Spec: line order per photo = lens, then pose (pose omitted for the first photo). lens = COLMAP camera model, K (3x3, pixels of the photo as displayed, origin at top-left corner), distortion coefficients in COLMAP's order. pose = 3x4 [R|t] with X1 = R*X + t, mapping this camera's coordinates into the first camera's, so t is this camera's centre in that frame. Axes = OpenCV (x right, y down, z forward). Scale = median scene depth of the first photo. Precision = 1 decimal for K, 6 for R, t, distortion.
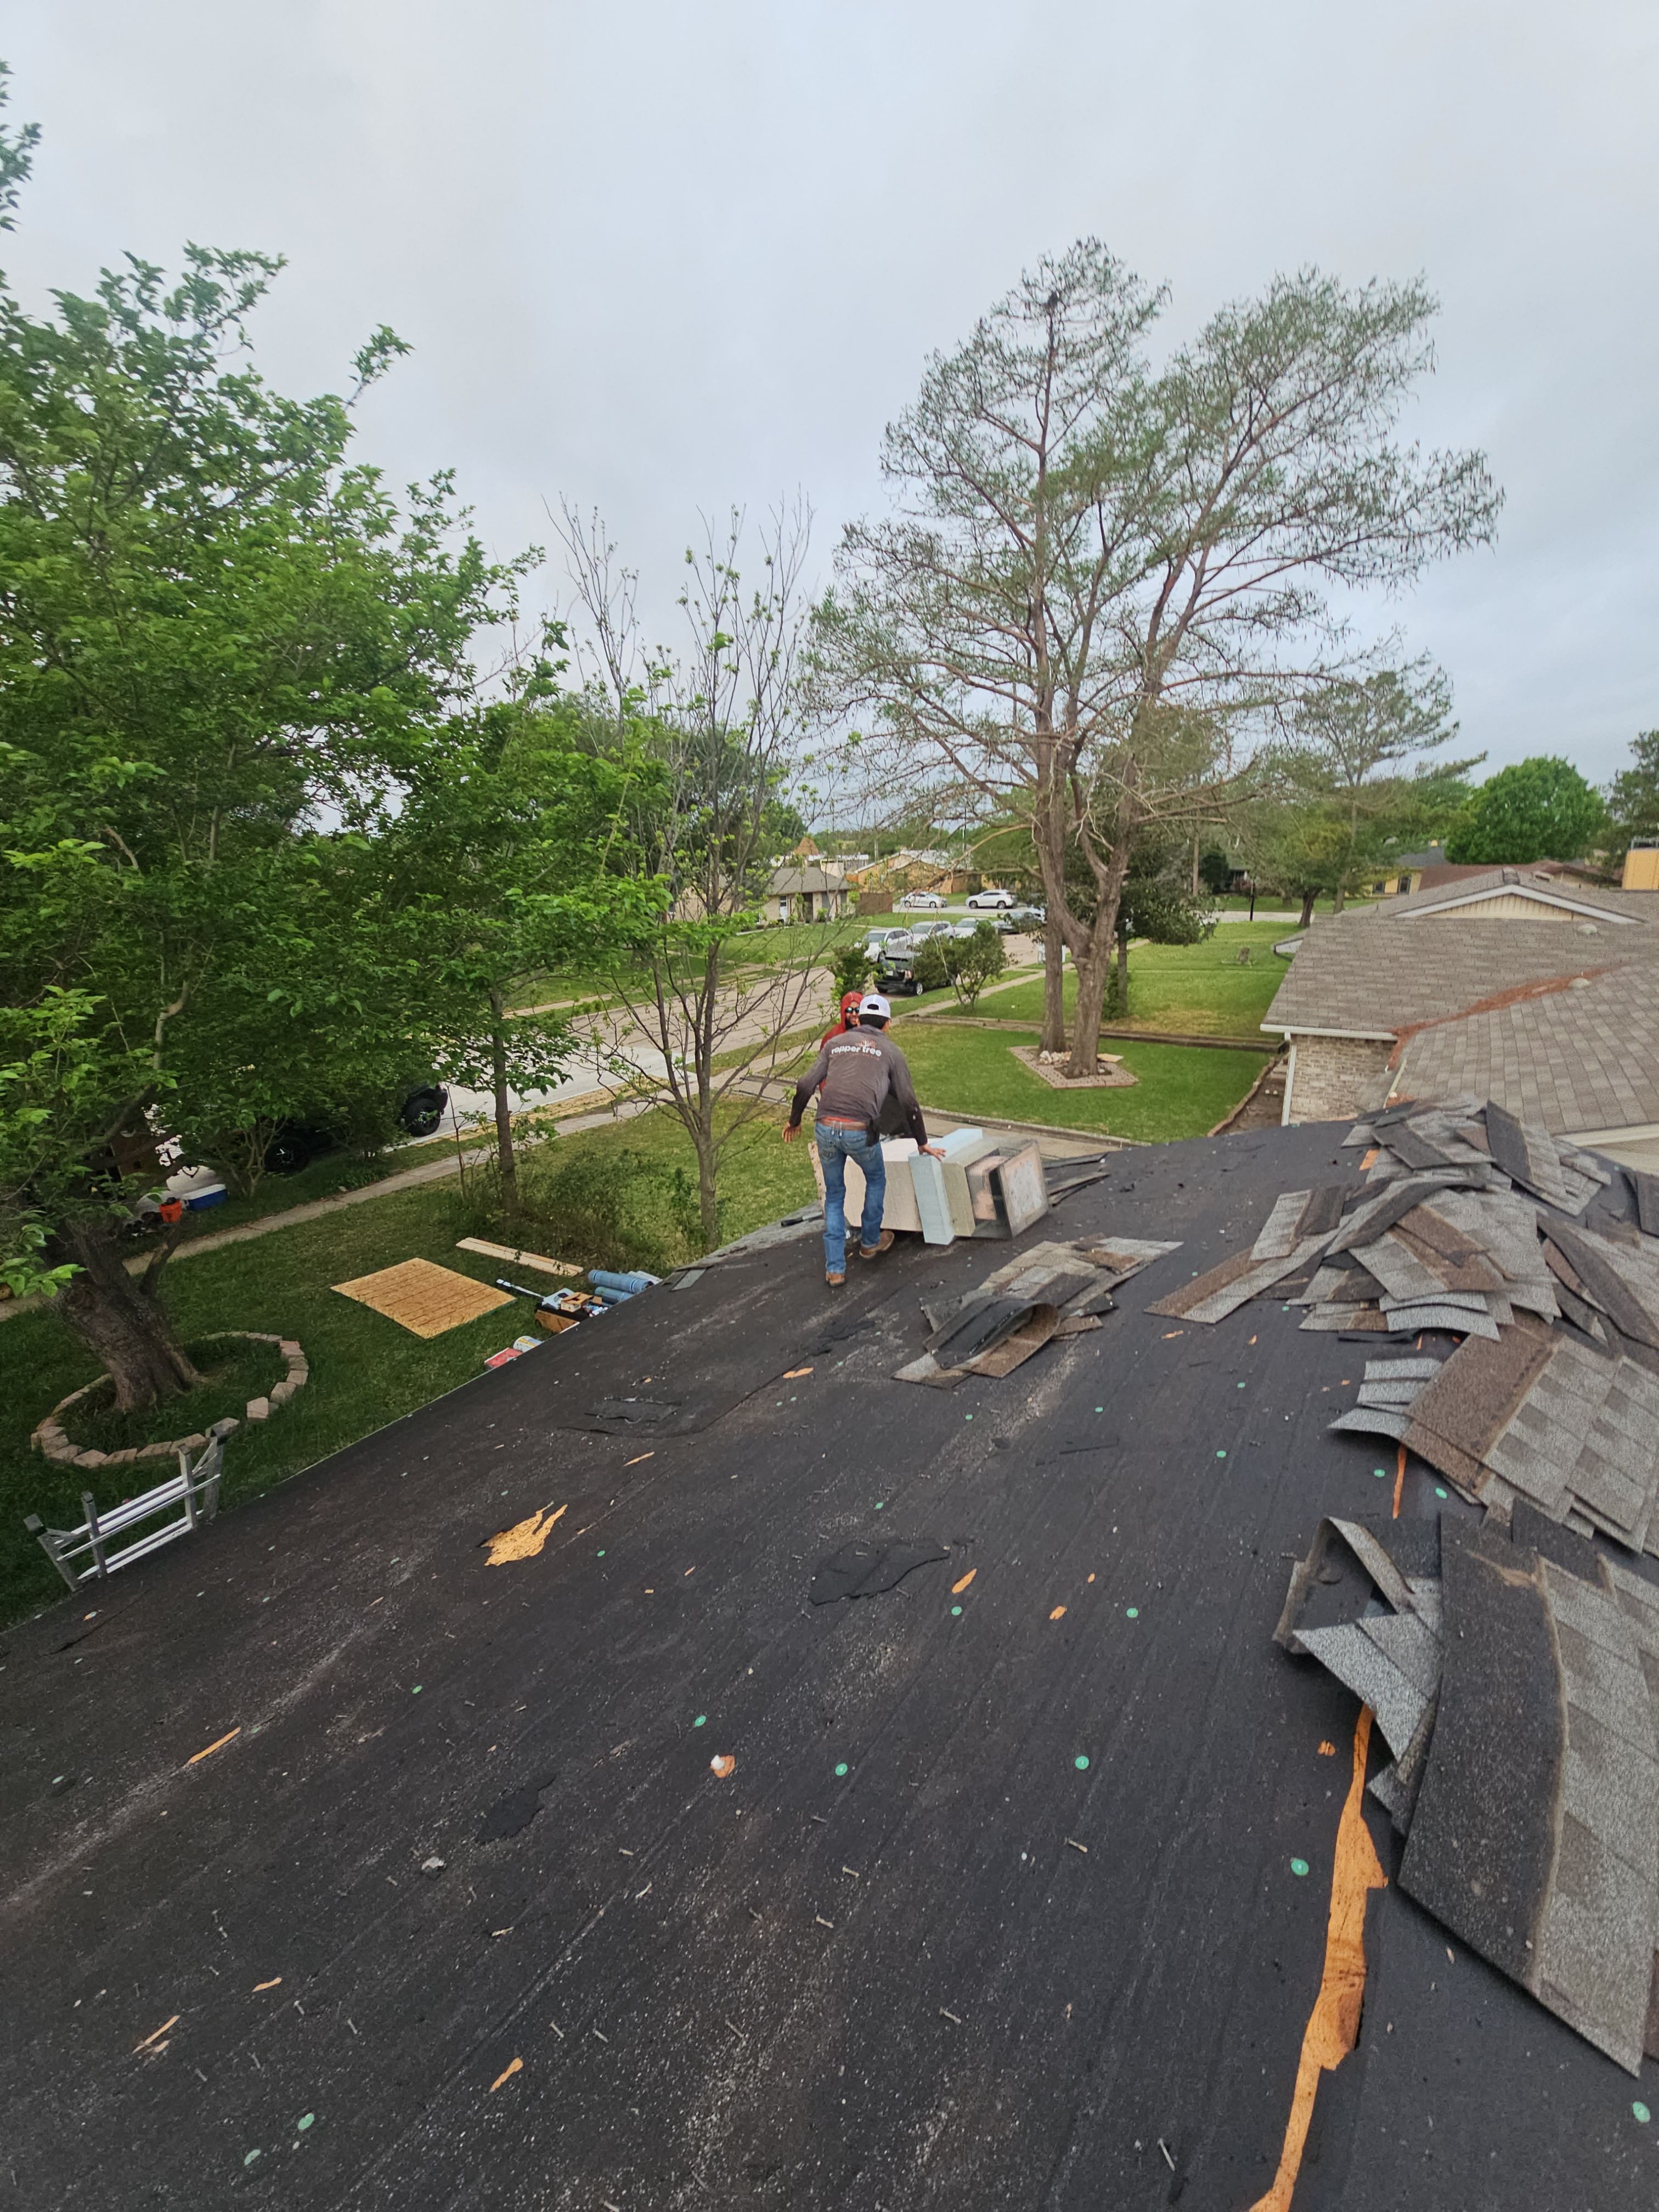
lens RADIAL K [[839.3, 0, 847.1], [0, 839.3, 1144.5], [0, 0, 1]] dist [-0.043611, 0.005543]
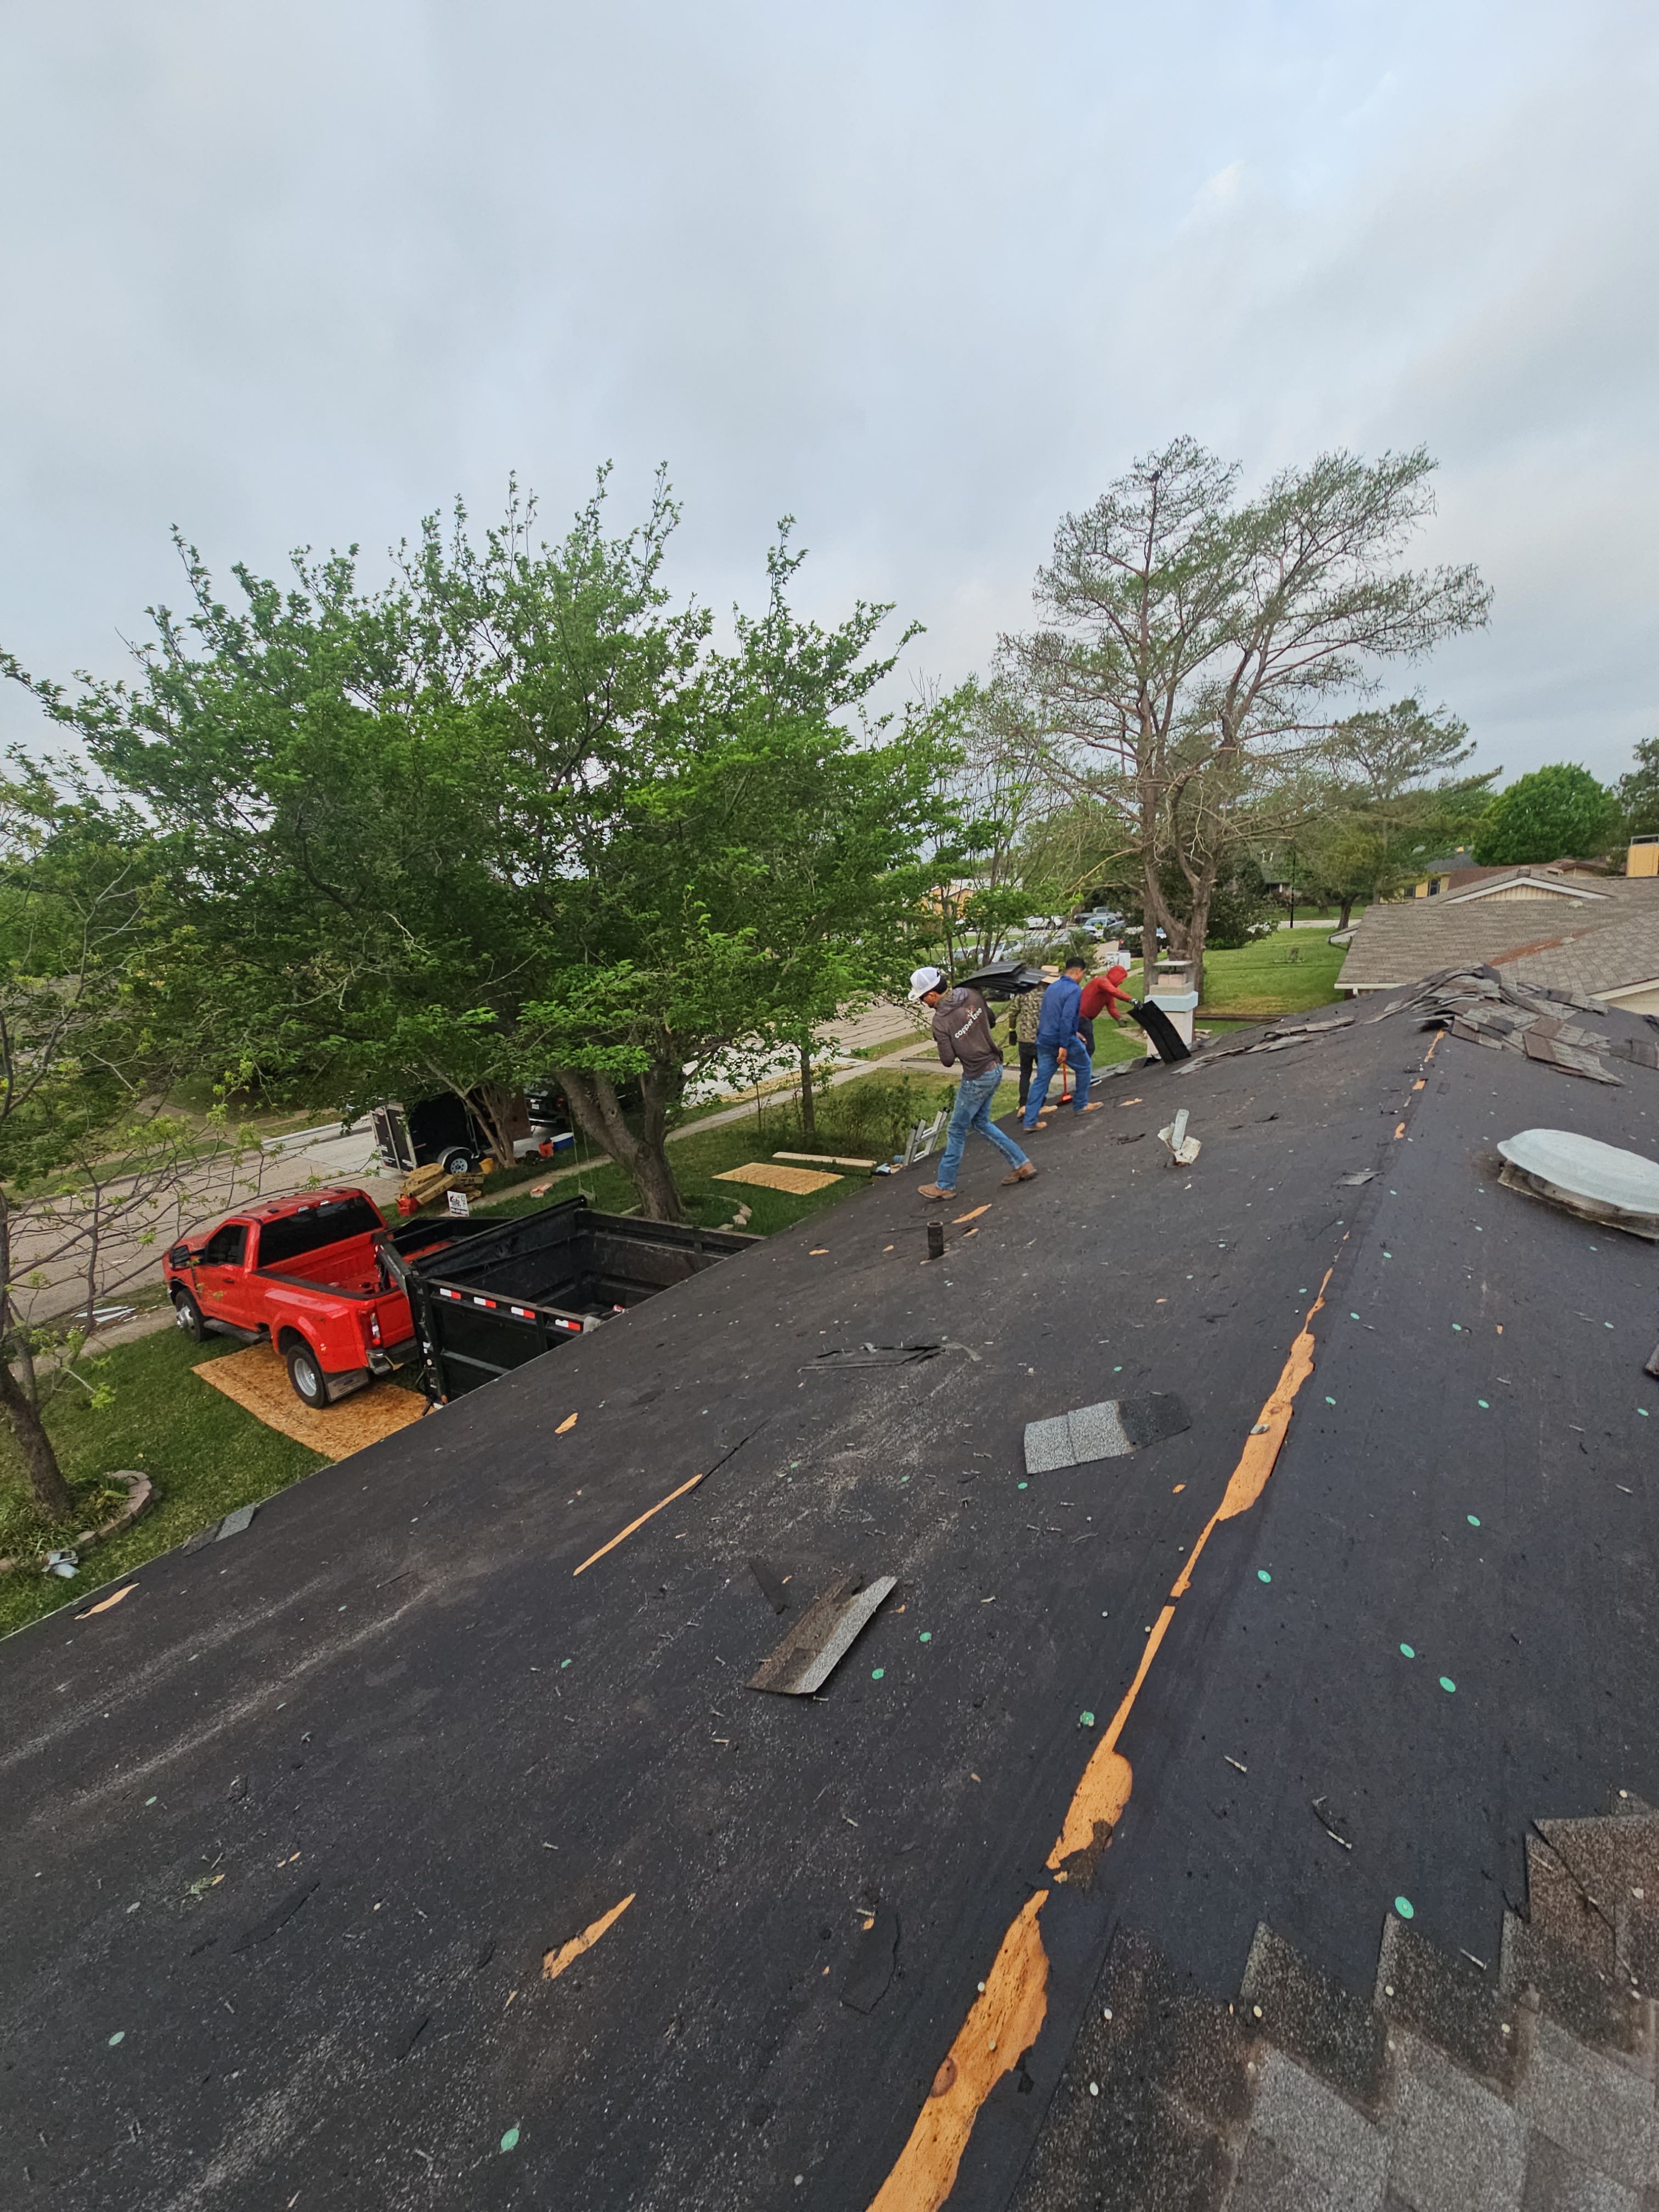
lens RADIAL K [[839.3, 0, 847.1], [0, 839.3, 1144.5], [0, 0, 1]] dist [-0.043611, 0.005543]
pose [[0.998639, -0.035301, -0.038405, -0.183111], [0.033827, 0.998691, -0.038380, 0.101862], [0.039709, 0.037028, 0.998525, -0.267913]]
